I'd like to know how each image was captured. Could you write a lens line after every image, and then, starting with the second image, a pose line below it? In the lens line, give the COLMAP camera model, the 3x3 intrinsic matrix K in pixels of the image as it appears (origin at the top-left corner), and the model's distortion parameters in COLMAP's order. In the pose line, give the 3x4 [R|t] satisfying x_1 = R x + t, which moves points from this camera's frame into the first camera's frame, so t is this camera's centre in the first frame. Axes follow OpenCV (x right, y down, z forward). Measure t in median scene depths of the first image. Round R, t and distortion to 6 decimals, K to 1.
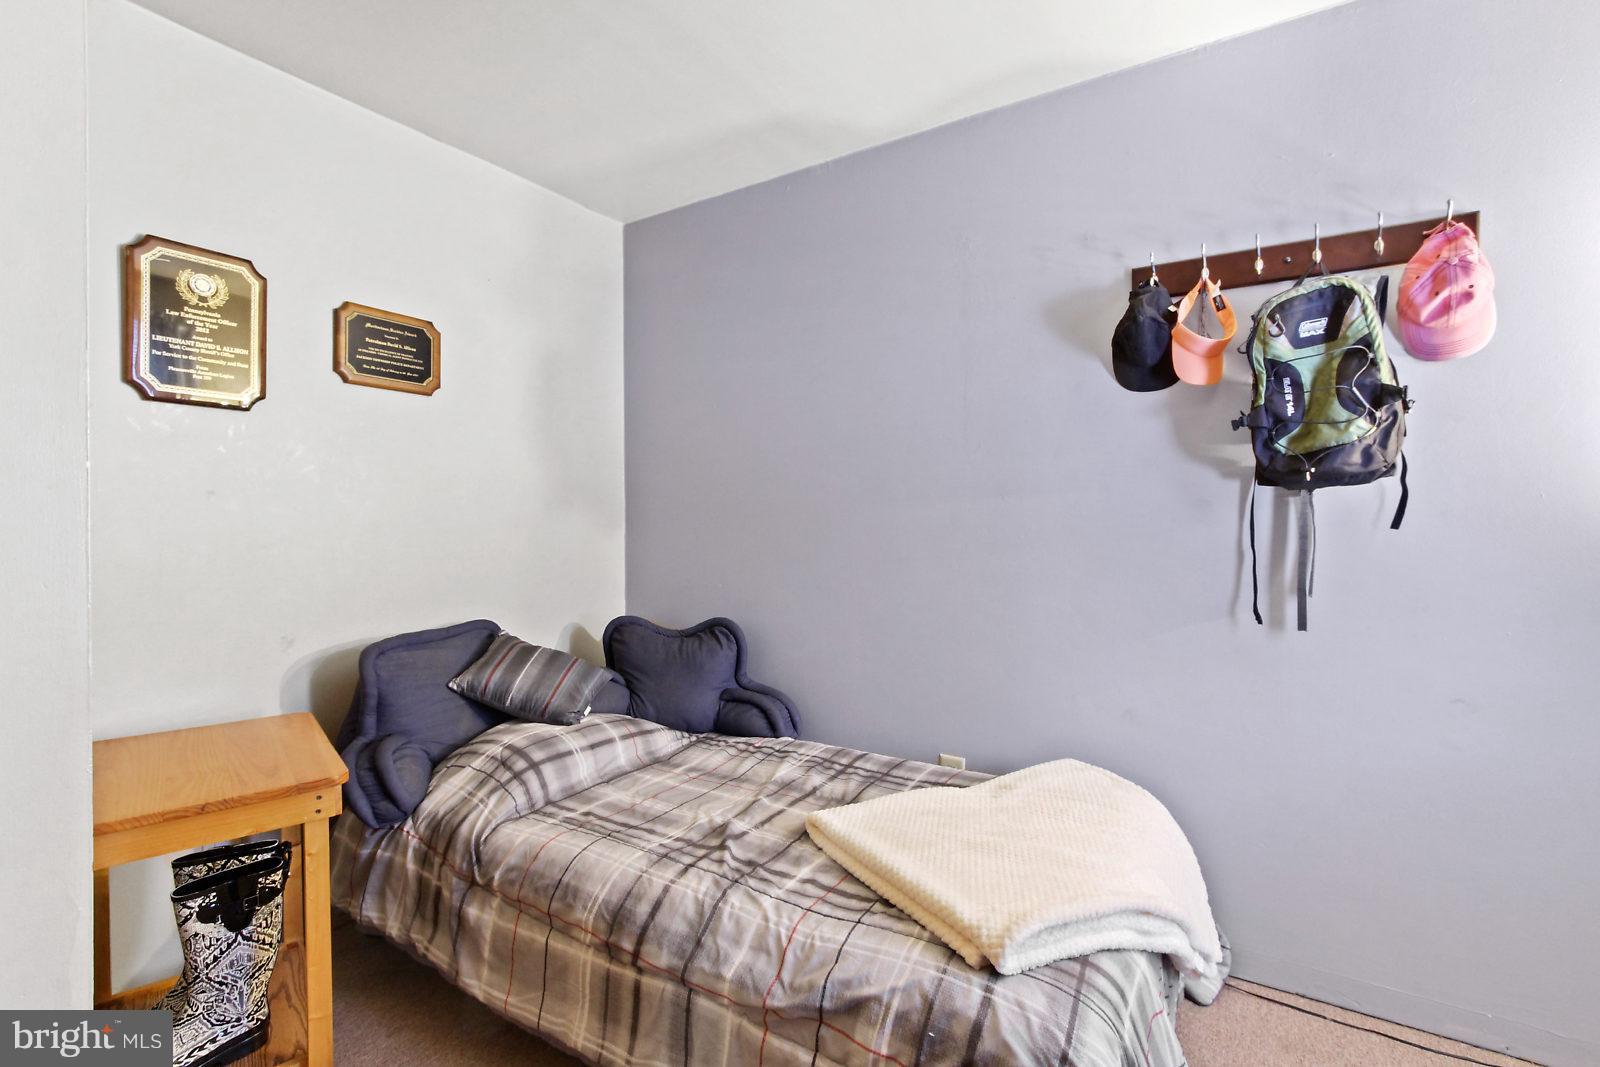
lens RADIAL K [[737.0, 0, 800.6], [0, 737.0, 530.5], [0, 0, 1]] dist [-0.000292, 0.001980]
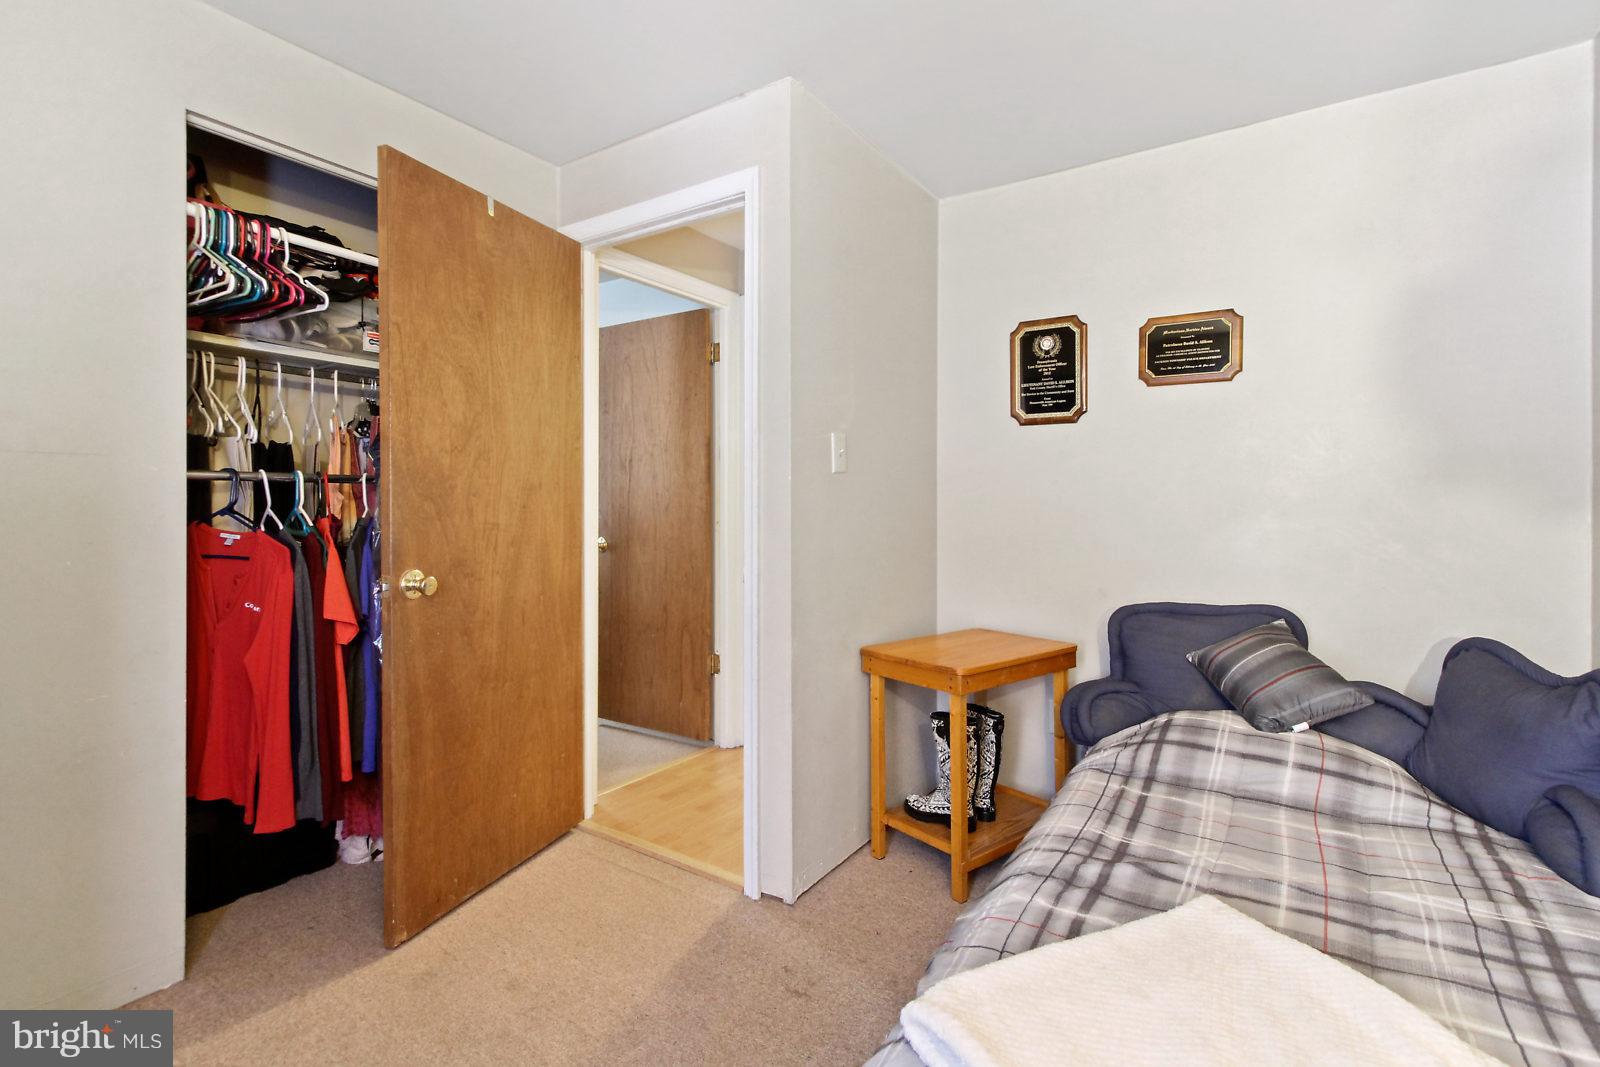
lens RADIAL K [[737.0, 0, 824.1], [0, 737.0, 504.4], [0, 0, 1]] dist [-0.000292, 0.001980]
pose [[-0.000800, 0.001604, -0.999998, 0.638934], [-0.016337, 0.999865, 0.001617, -0.001805], [0.999866, 0.016338, -0.000774, 0.520149]]
